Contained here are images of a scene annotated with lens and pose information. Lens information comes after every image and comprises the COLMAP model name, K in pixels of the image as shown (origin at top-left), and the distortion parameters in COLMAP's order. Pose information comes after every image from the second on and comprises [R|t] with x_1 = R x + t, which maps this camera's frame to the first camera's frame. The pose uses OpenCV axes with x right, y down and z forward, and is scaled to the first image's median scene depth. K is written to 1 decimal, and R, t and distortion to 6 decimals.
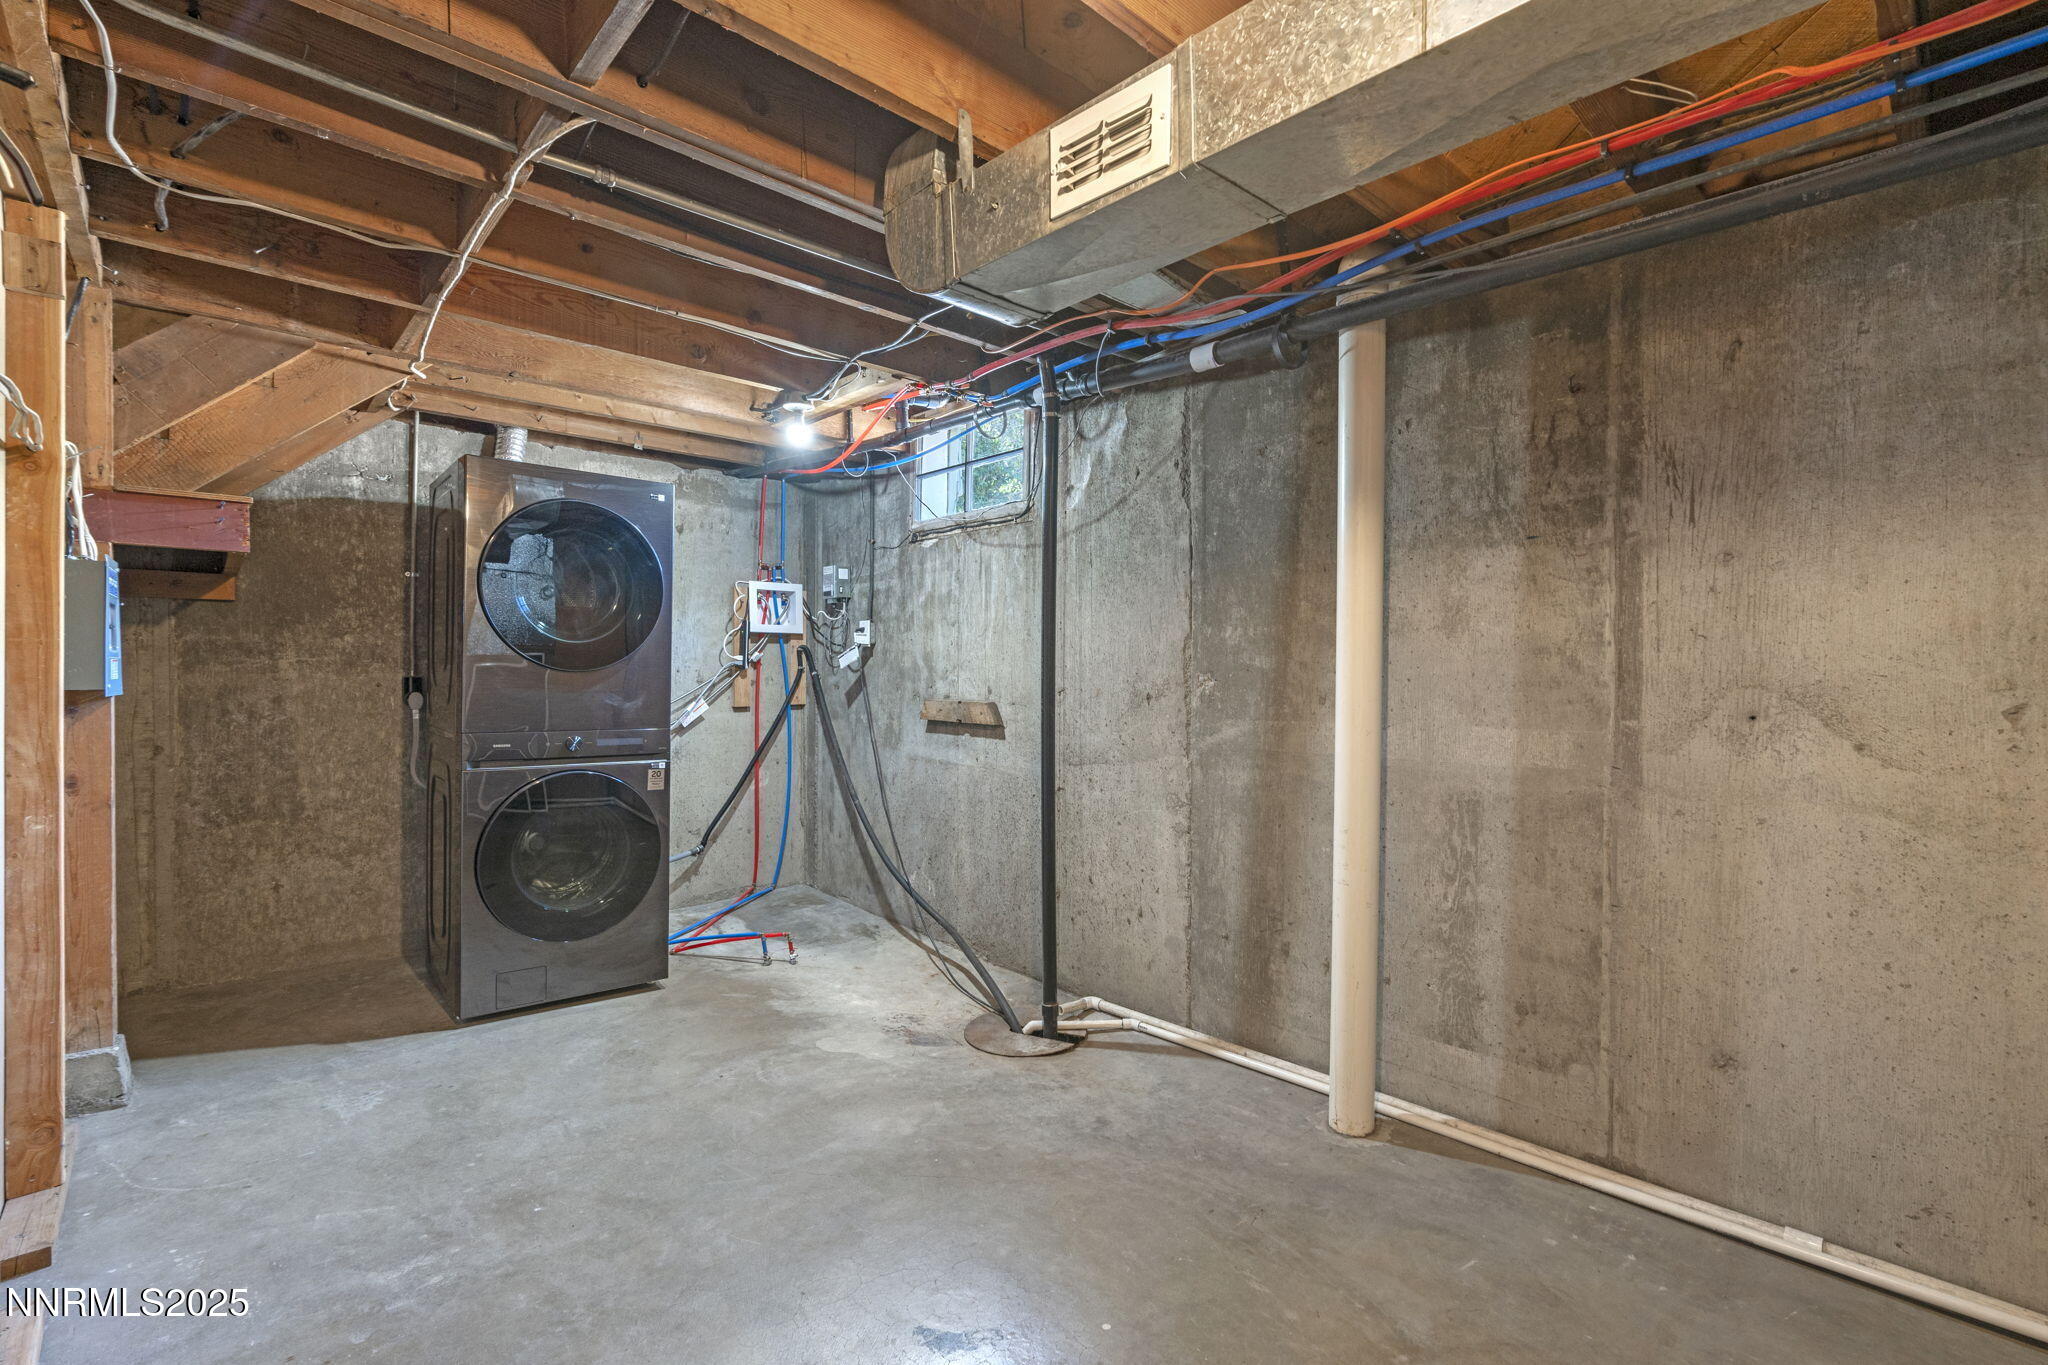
lens RADIAL K [[922.7, 0, 1030.0], [0, 922.7, 659.2], [0, 0, 1]] dist [-0.012226, 0.005396]
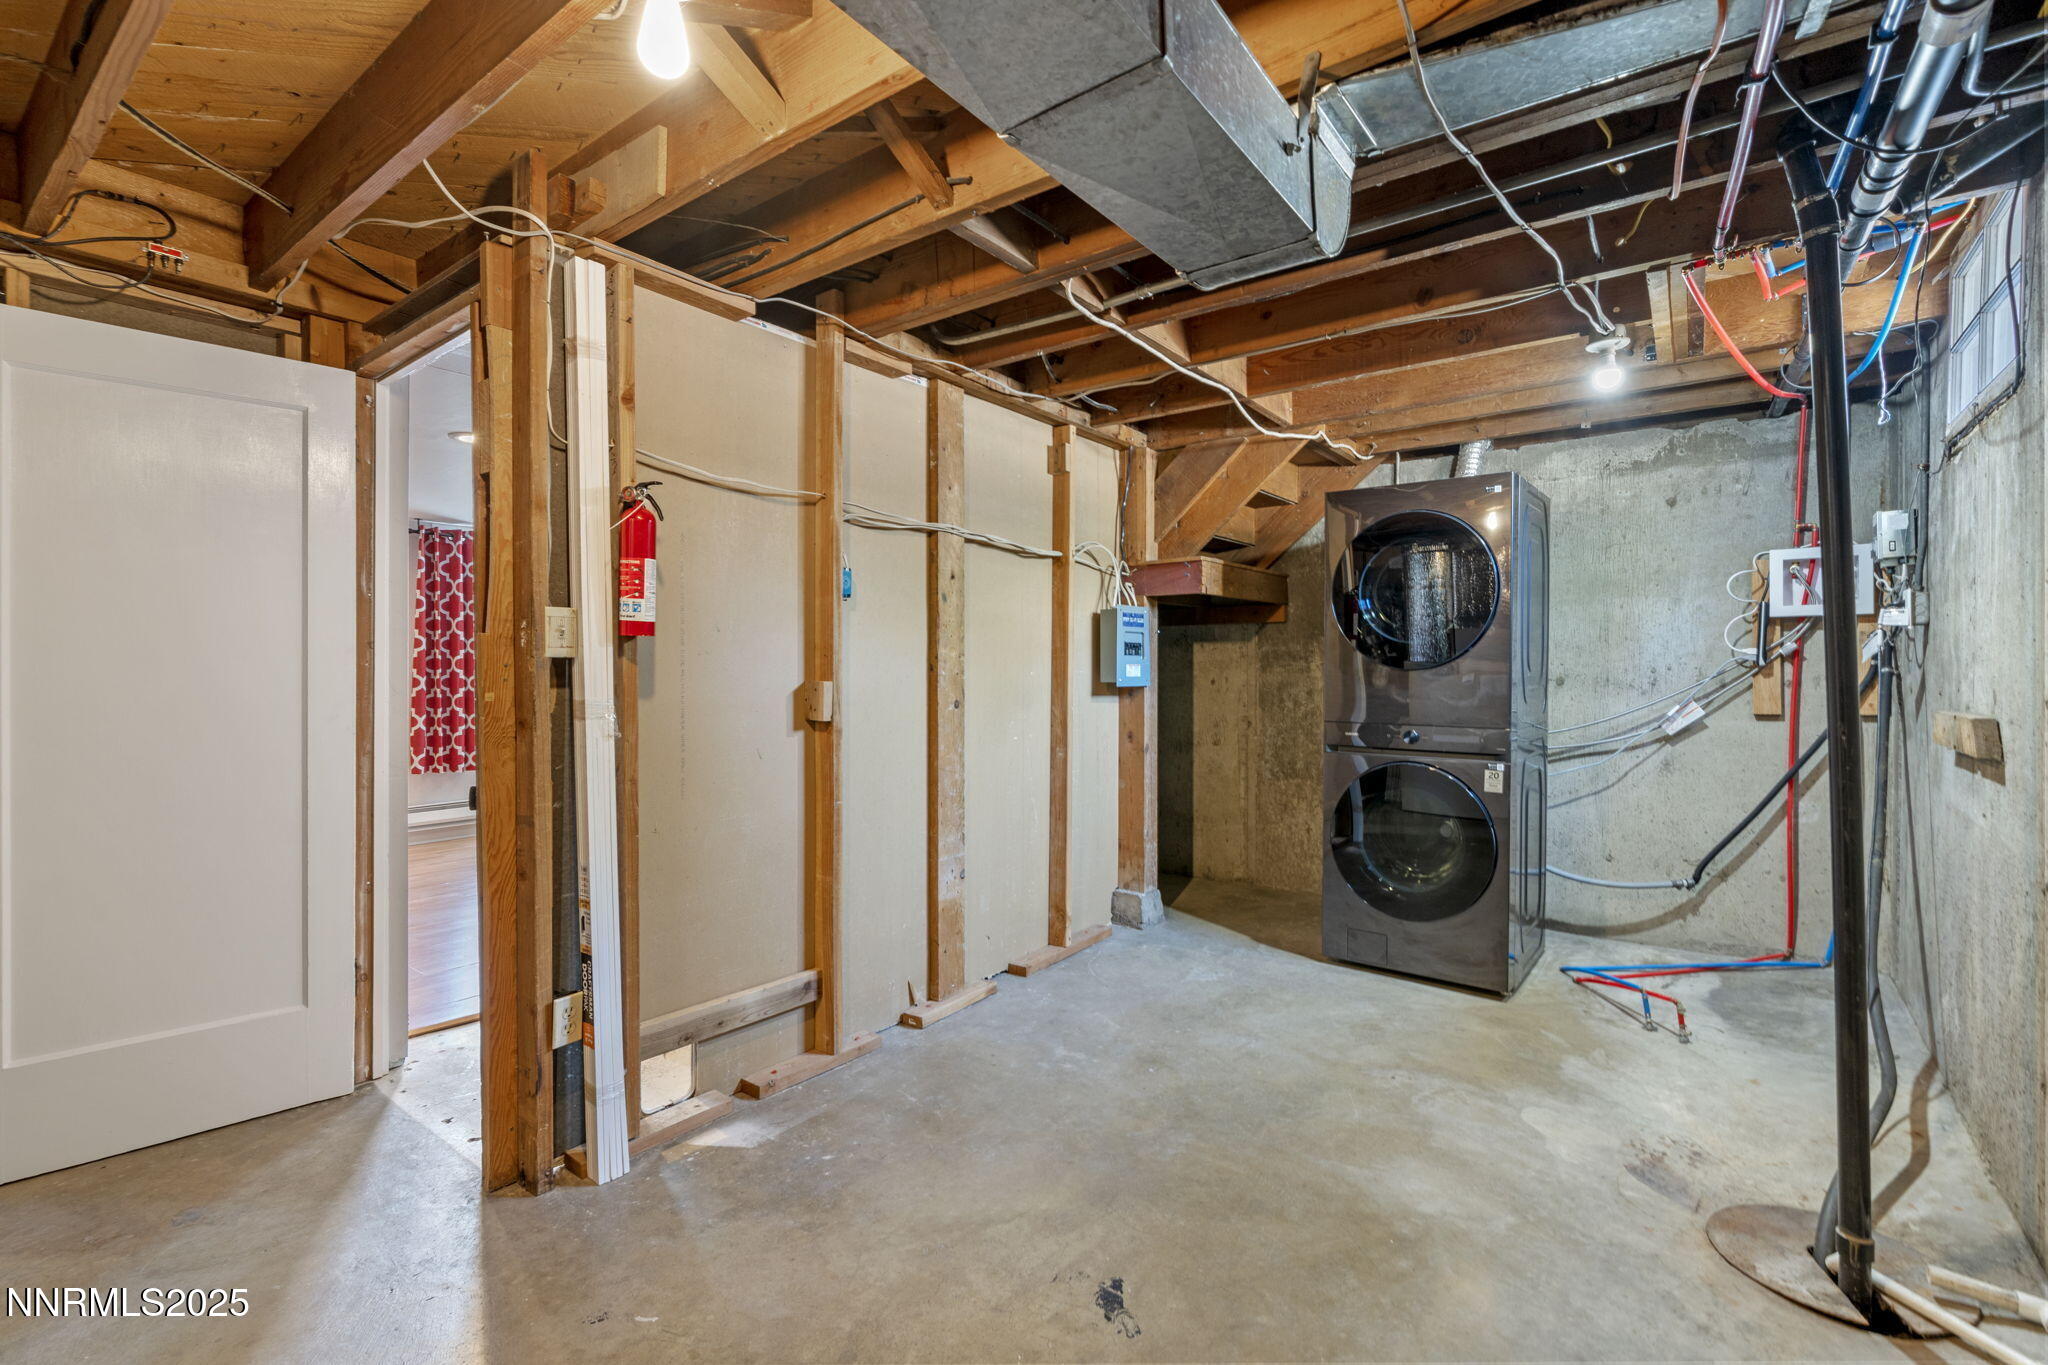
lens RADIAL K [[922.7, 0, 1030.0], [0, 922.7, 659.2], [0, 0, 1]] dist [-0.012226, 0.005396]
pose [[0.177571, -0.017368, -0.983955, 0.498499], [0.017427, 0.999743, -0.014502, 0.008209], [0.983954, -0.014573, 0.177828, 0.382759]]
